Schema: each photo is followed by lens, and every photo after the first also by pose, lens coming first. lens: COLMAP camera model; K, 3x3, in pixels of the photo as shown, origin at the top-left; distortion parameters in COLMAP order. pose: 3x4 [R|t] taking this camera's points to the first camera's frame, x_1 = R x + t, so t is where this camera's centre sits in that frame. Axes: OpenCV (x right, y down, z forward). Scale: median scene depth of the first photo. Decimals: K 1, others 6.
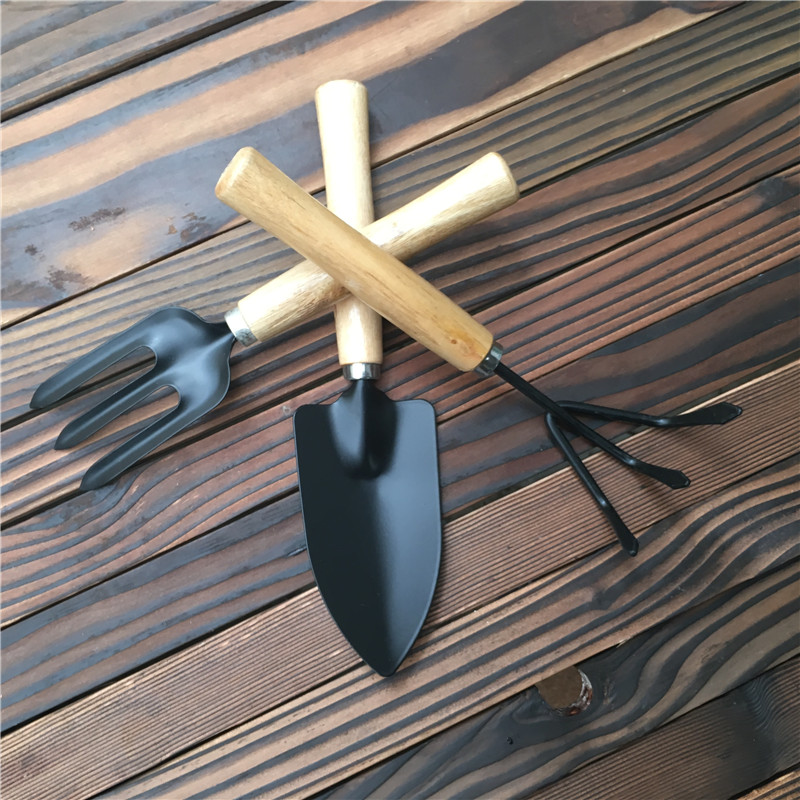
lens RADIAL K [[928.6, 0, 400.0], [0, 928.6, 396.9], [0, 0, 1]] dist [0.078227, -0.125800]
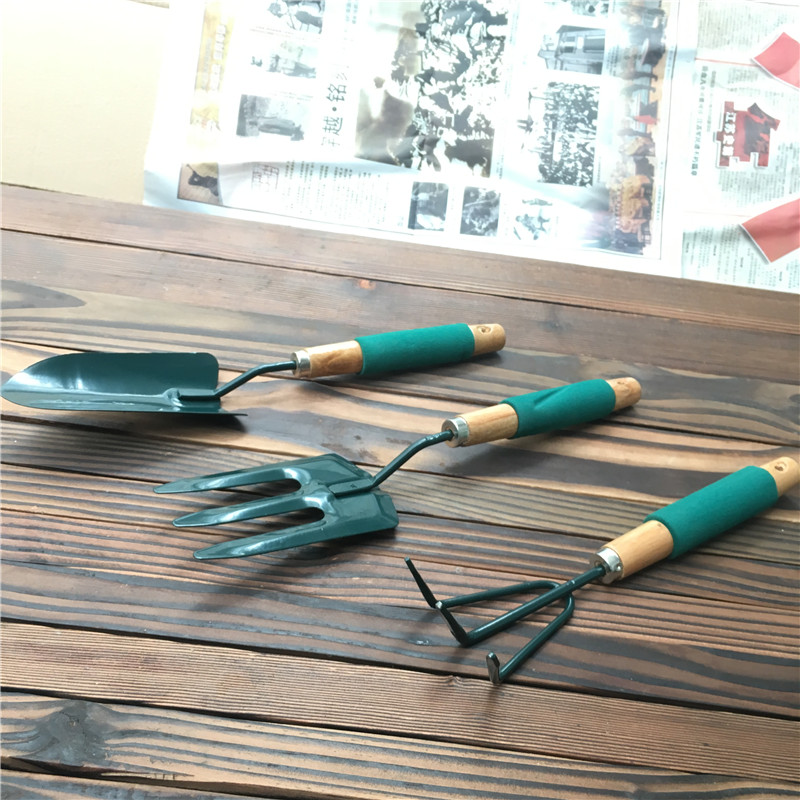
lens RADIAL K [[920.2, 0, 396.6], [0, 920.2, 403.3], [0, 0, 1]] dist [0.069339, -0.098696]
pose [[0.873460, 0.341081, -0.347464, 0.184443], [-0.485088, 0.548170, -0.681322, 0.844321], [-0.041916, 0.763658, 0.644259, -0.045358]]
